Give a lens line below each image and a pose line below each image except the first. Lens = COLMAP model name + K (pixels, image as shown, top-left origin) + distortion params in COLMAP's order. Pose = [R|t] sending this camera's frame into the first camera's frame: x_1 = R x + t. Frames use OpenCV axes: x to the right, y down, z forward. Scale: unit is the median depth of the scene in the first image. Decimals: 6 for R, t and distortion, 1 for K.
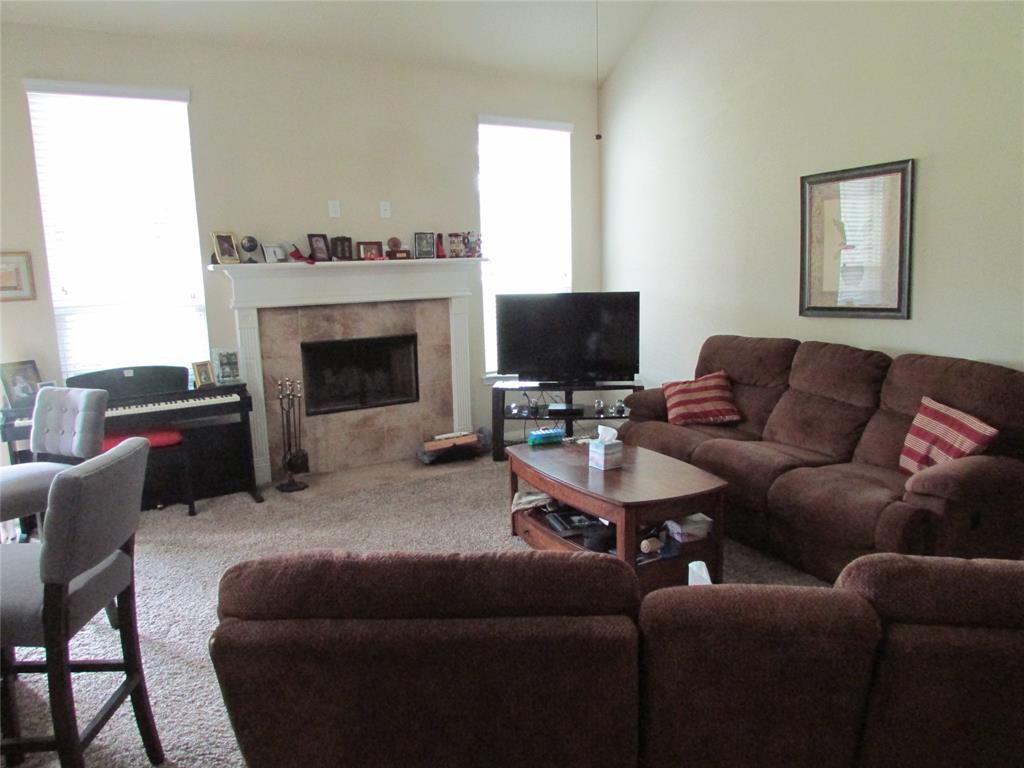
lens RADIAL K [[720.3, 0, 515.7], [0, 720.3, 384.2], [0, 0, 1]] dist [-0.032687, -0.000521]
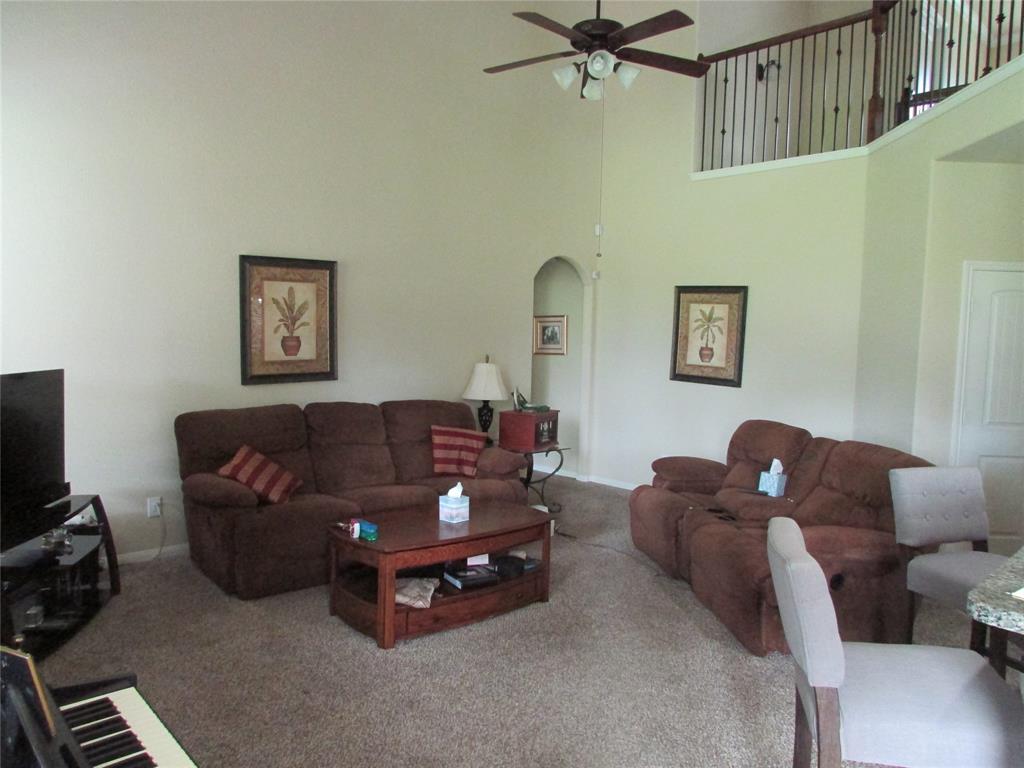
lens RADIAL K [[720.3, 0, 515.7], [0, 720.3, 384.2], [0, 0, 1]] dist [-0.032687, -0.000521]
pose [[-0.206247, -0.059276, 0.976703, -0.751266], [0.136440, 0.986670, 0.088693, -0.140471], [-0.968941, 0.151554, -0.195410, 0.849764]]
